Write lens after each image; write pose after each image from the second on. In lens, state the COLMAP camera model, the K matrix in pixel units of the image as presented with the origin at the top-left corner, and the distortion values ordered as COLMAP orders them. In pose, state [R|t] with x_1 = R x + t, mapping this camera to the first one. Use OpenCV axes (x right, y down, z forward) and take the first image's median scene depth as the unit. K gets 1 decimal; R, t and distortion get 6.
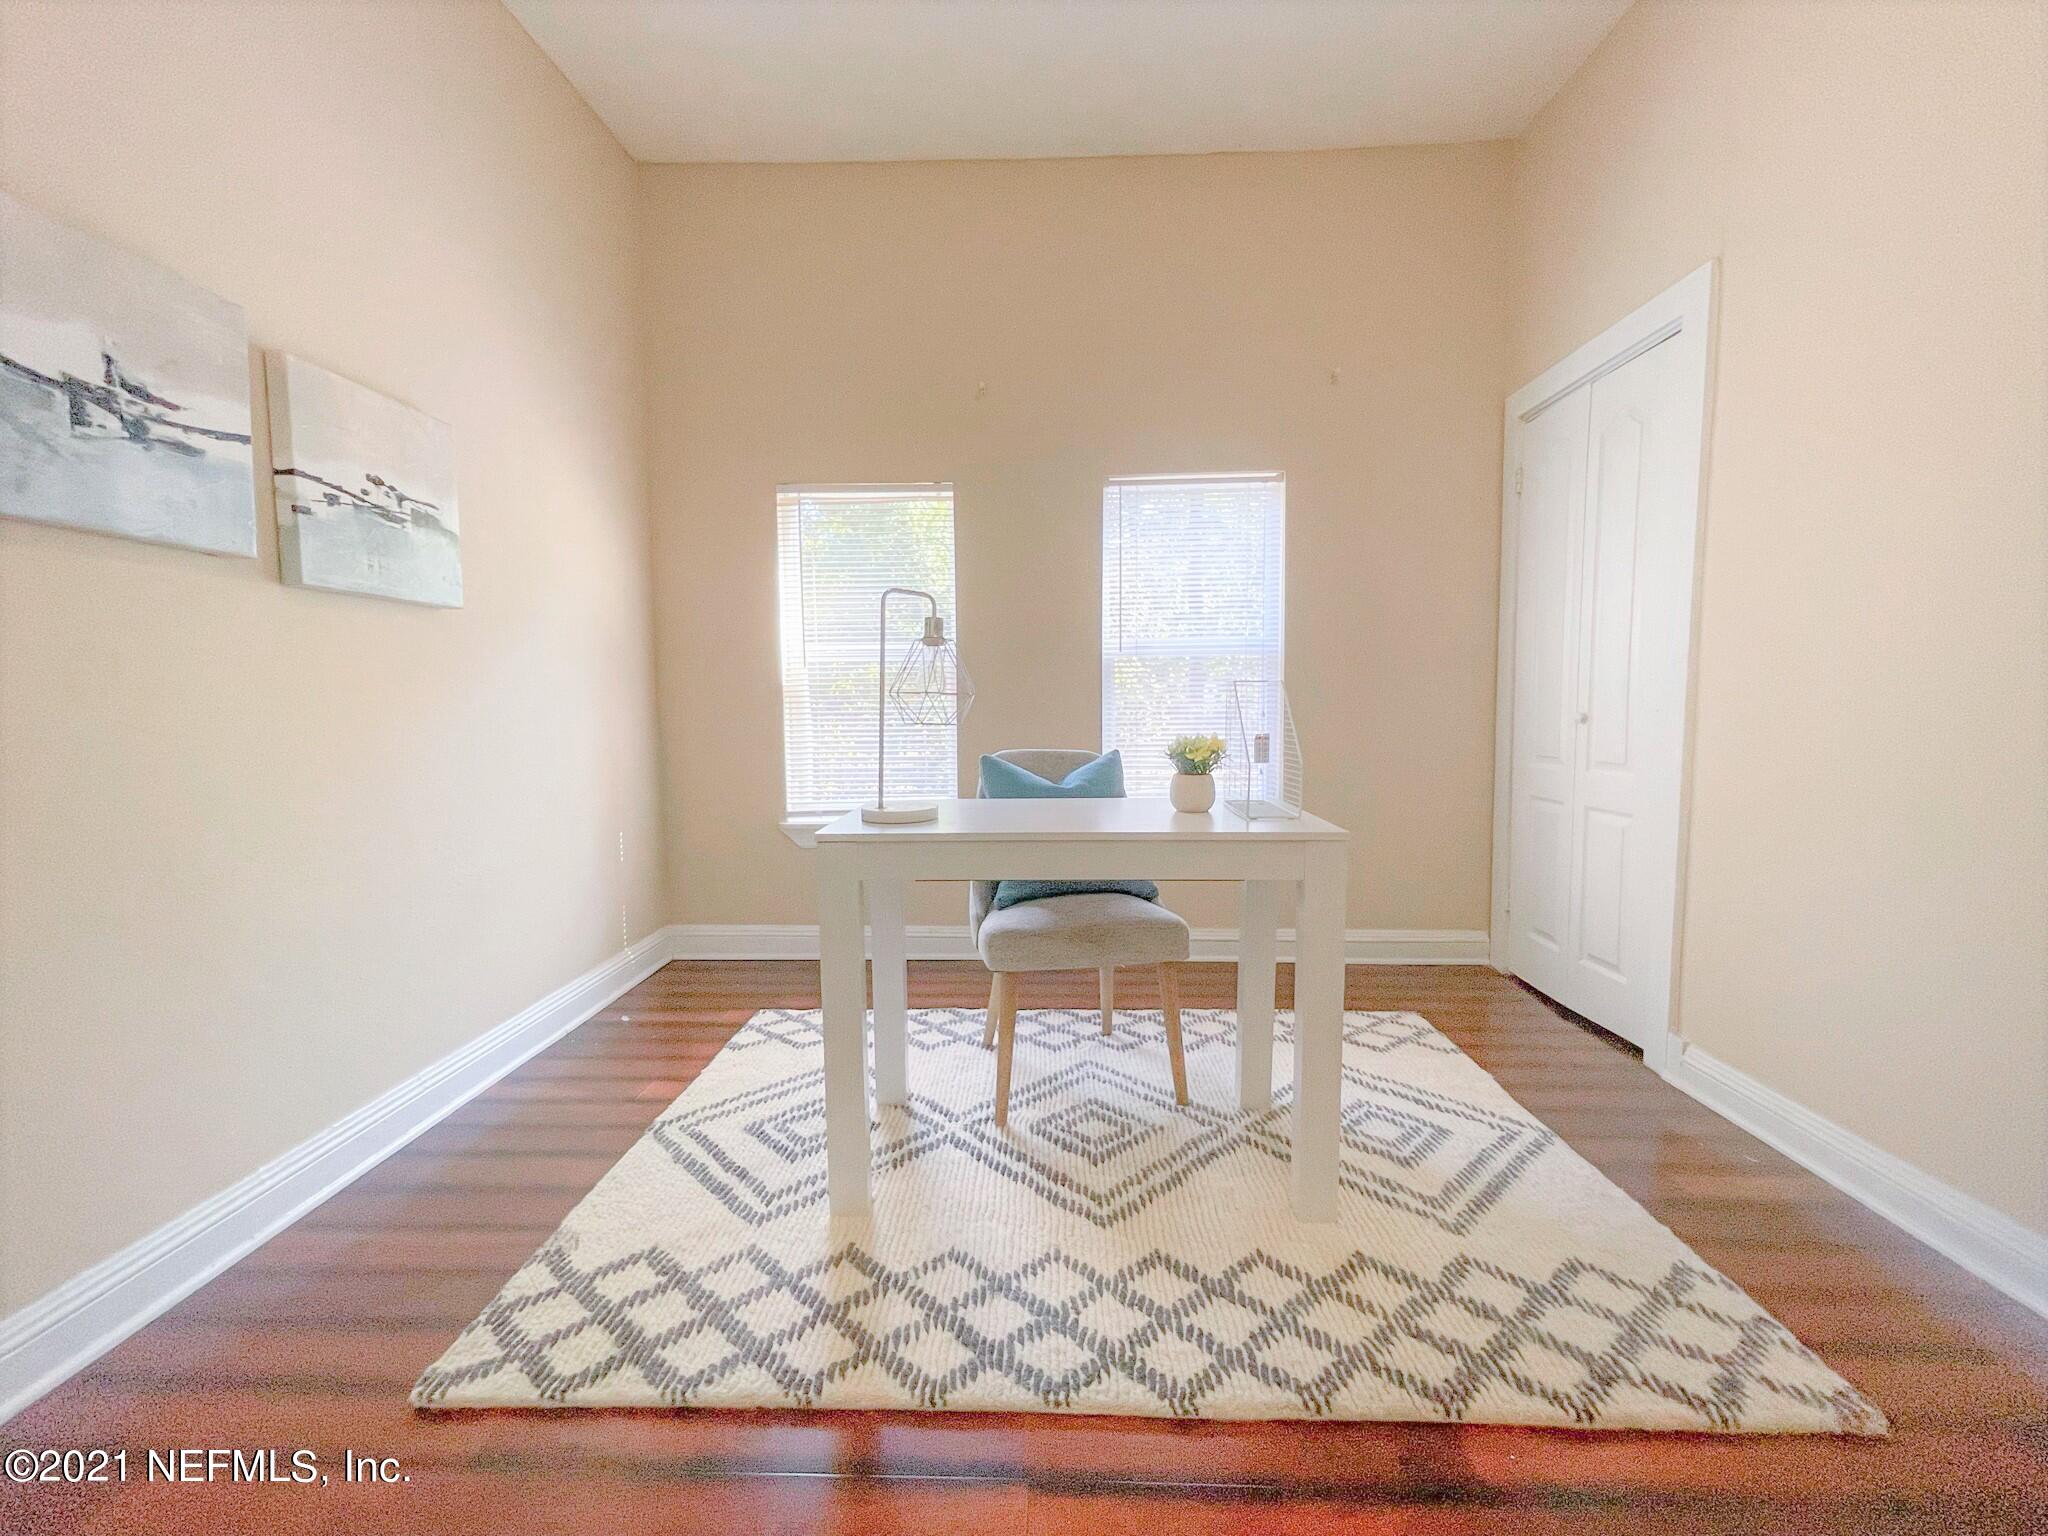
lens RADIAL K [[835.6, 0, 1025.7], [0, 835.6, 764.3], [0, 0, 1]] dist [-0.004415, 0.003010]
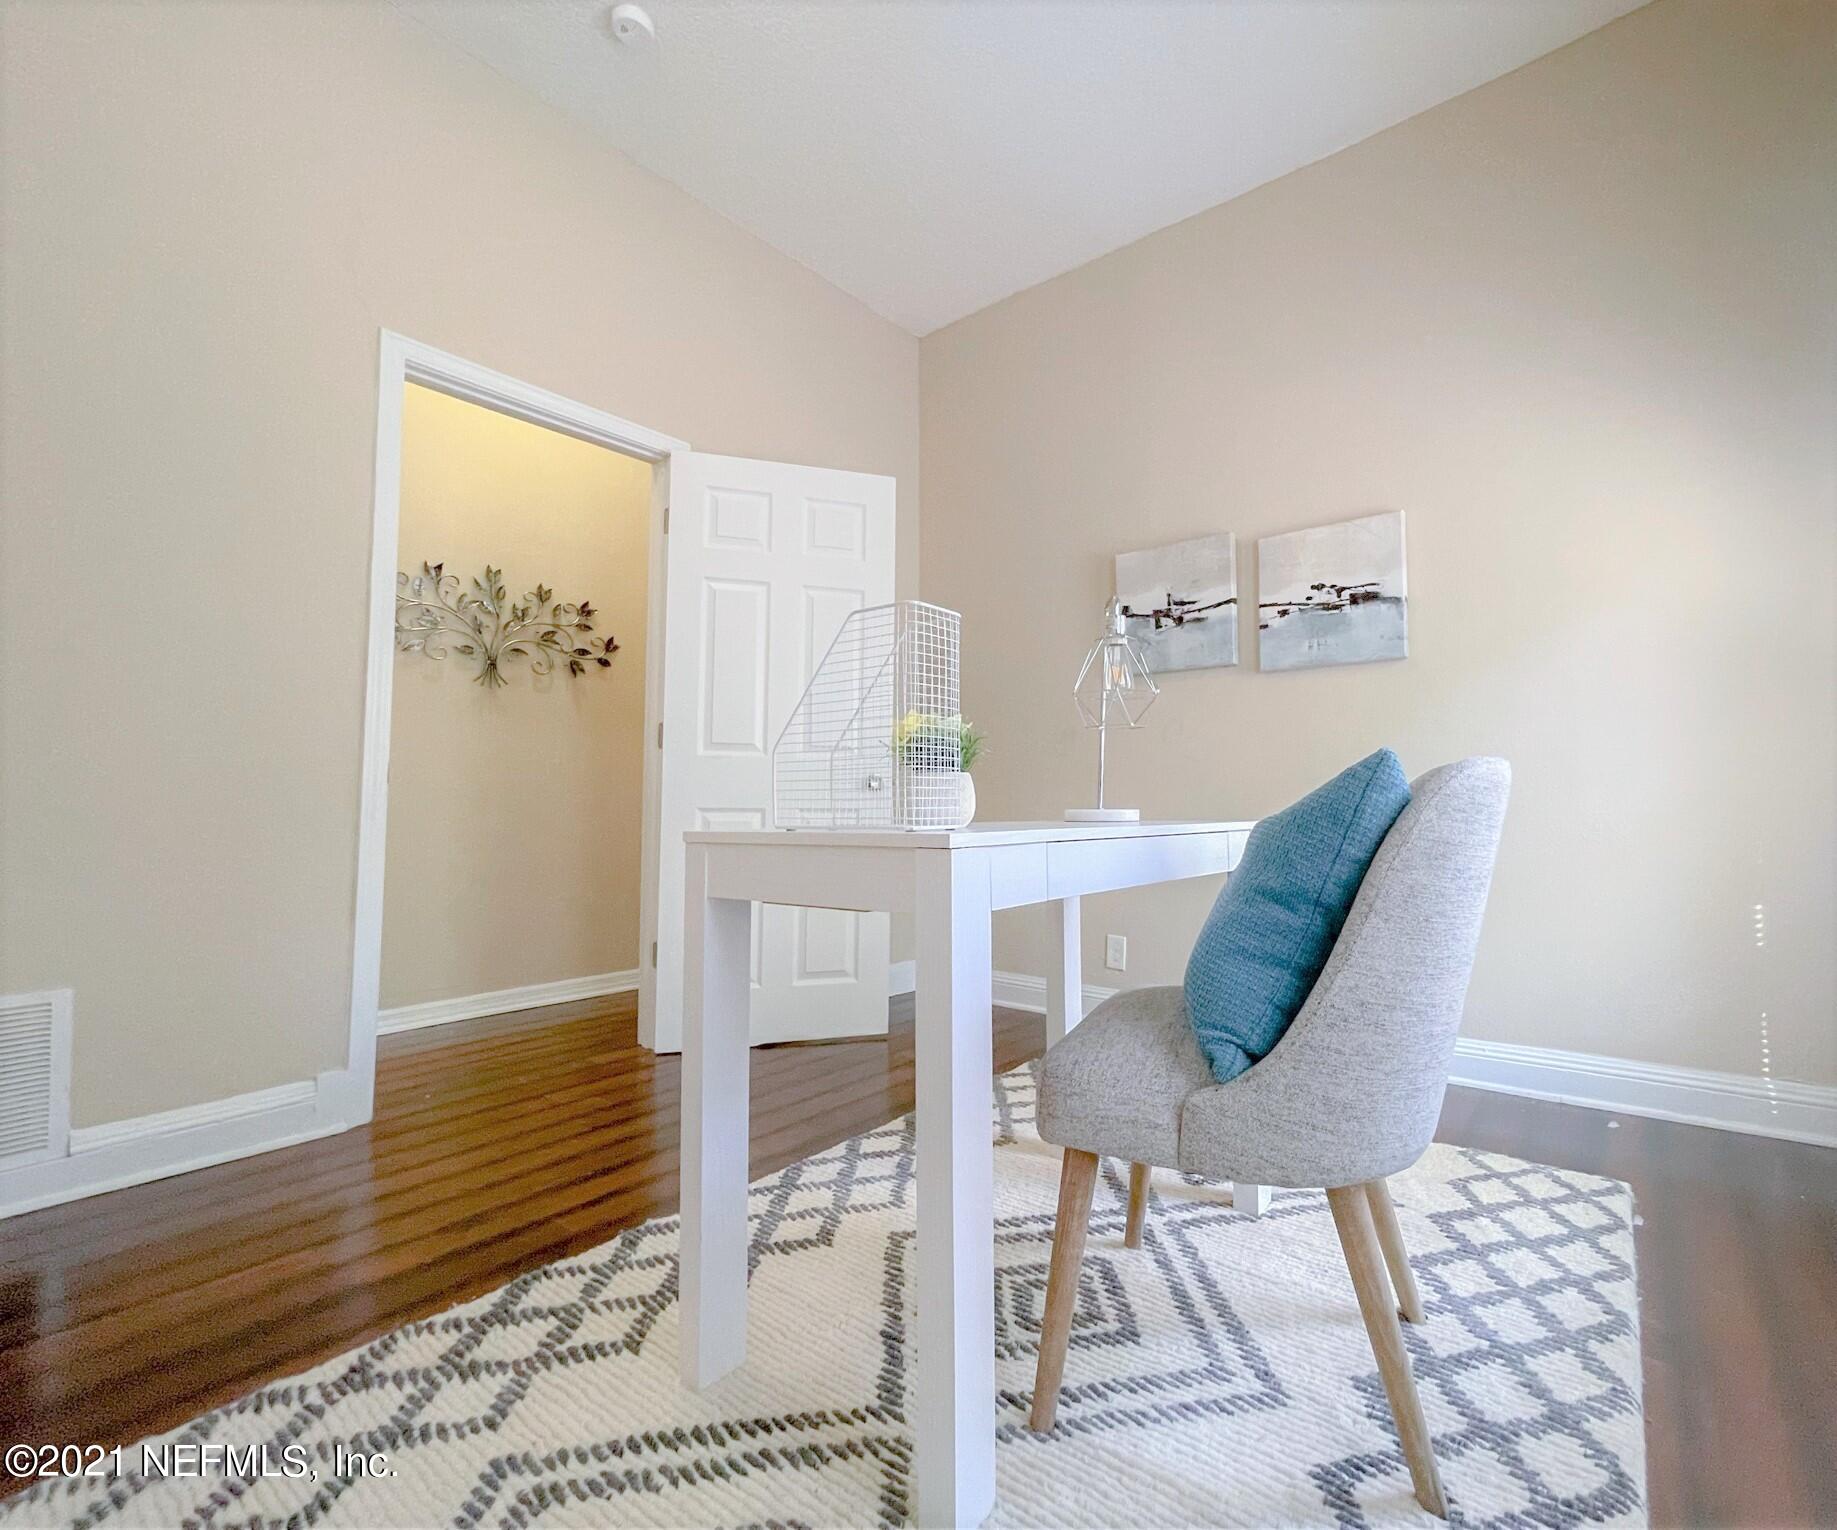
lens RADIAL K [[828.8, 0, 1015.3], [0, 828.8, 764.1], [0, 0, 1]] dist [0.000645, 0.001634]
pose [[-0.566611, -0.033233, -0.823315, 0.773808], [-0.056896, 0.998379, -0.001143, 0.001321], [0.822019, 0.046196, -0.567583, 1.537691]]
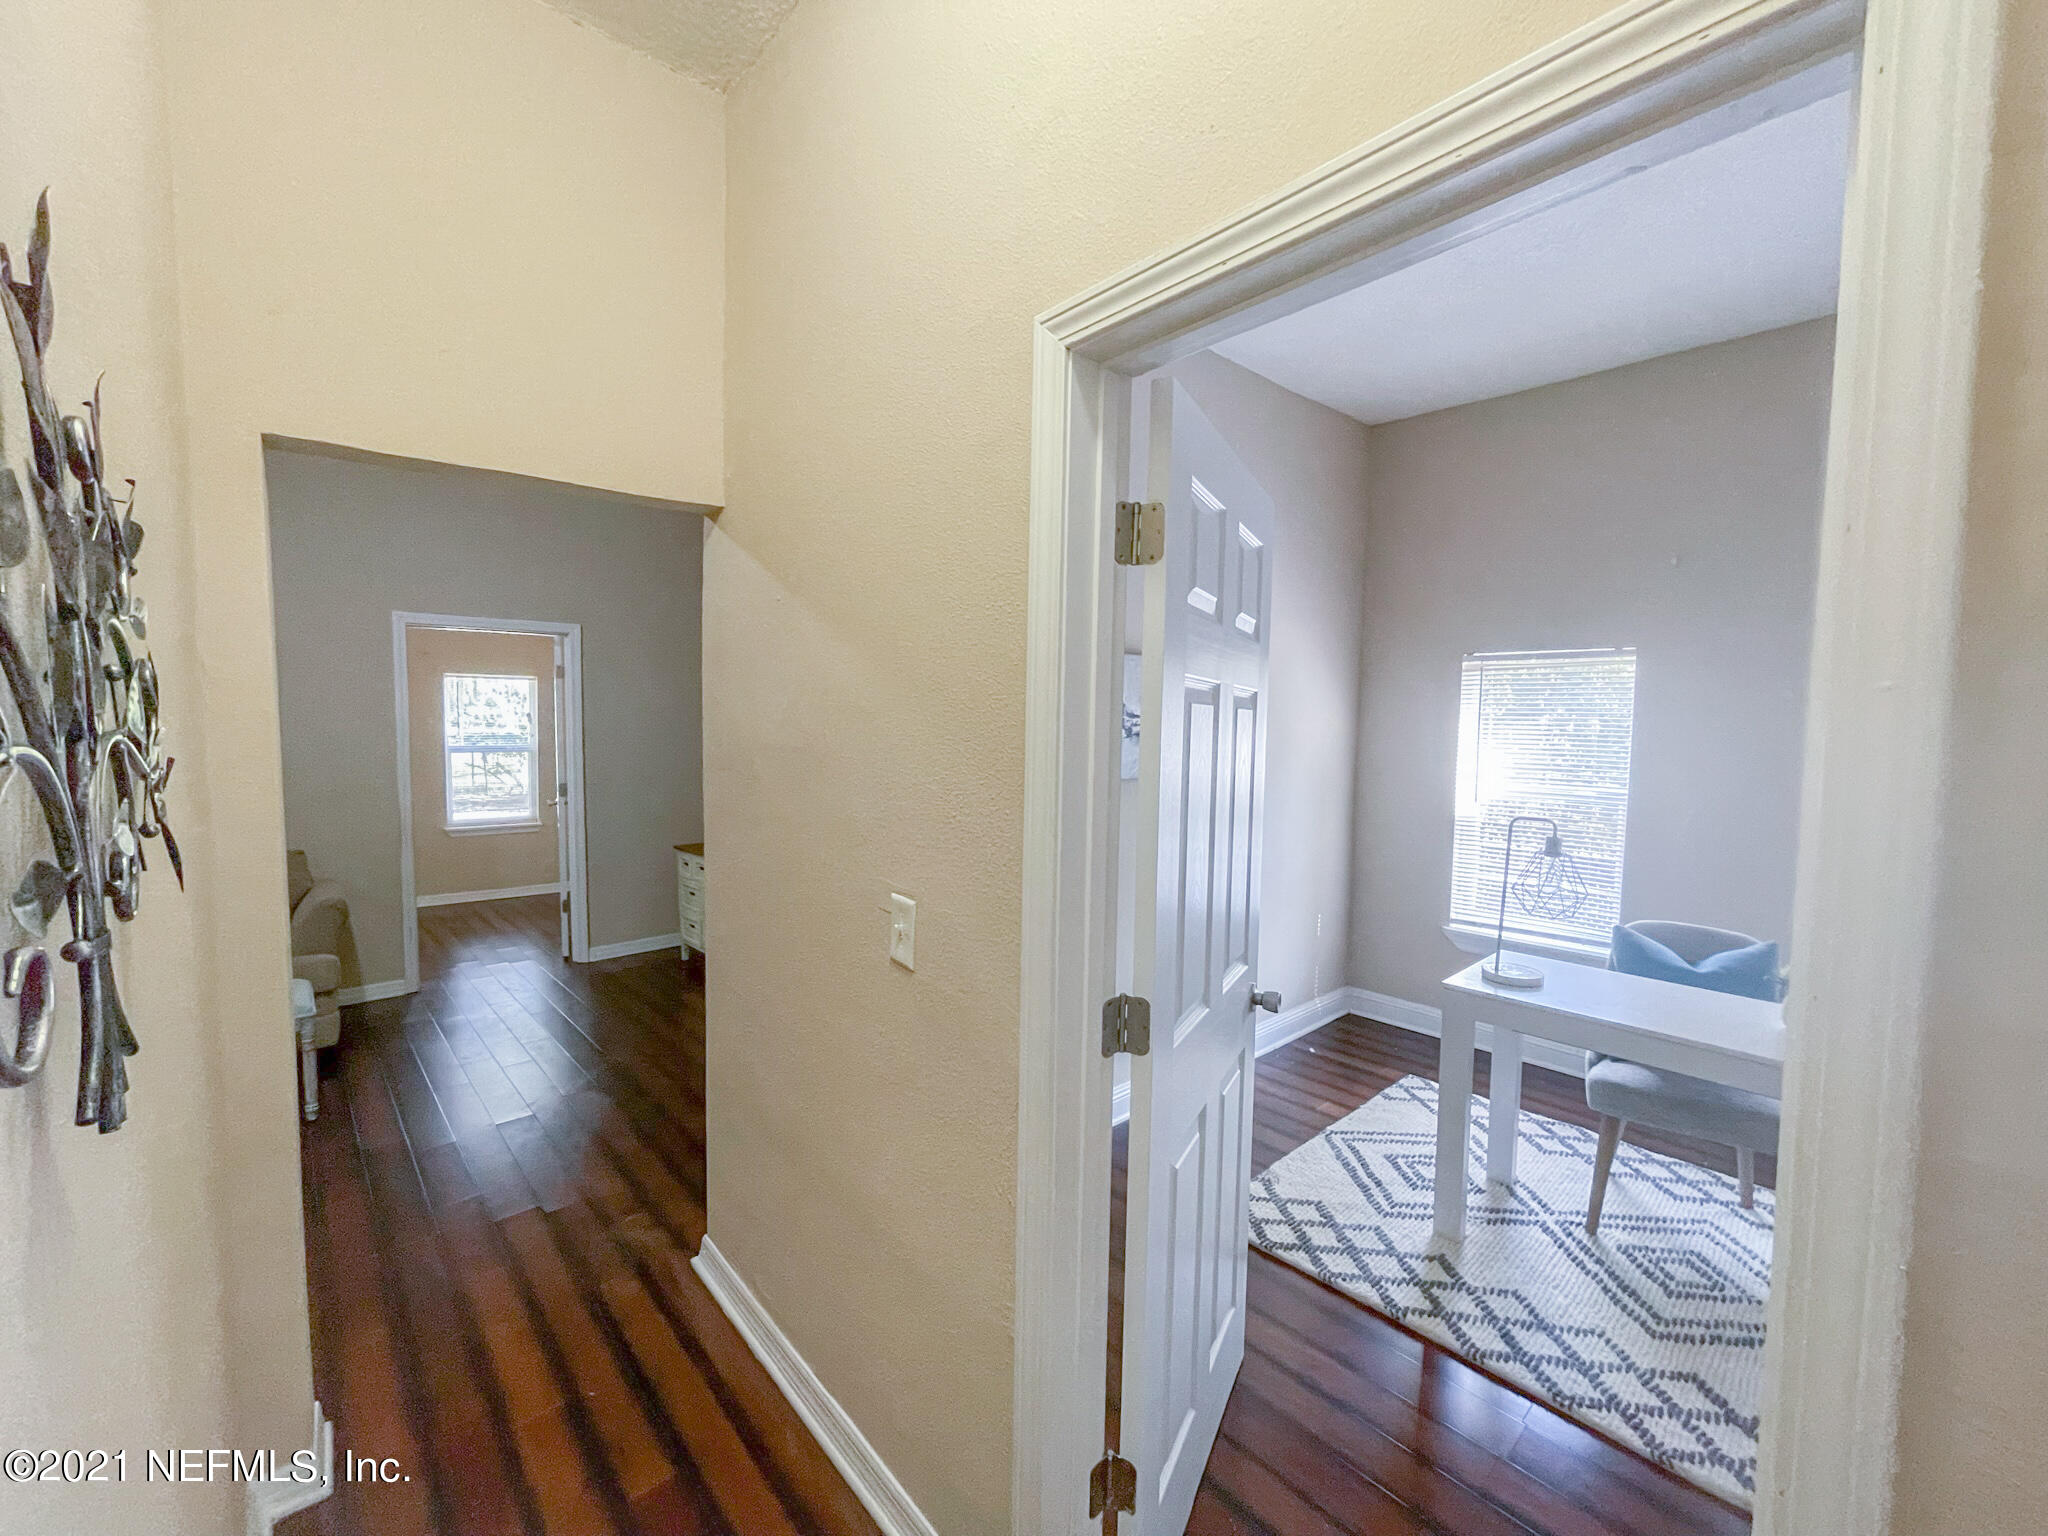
lens RADIAL K [[835.6, 0, 1025.0], [0, 835.6, 766.9], [0, 0, 1]] dist [-0.004415, 0.003010]
pose [[0.698849, 0.062752, -0.712511, 0.261366], [-0.079961, 0.996754, 0.009357, -0.242776], [0.710786, 0.050434, 0.701598, -0.598695]]
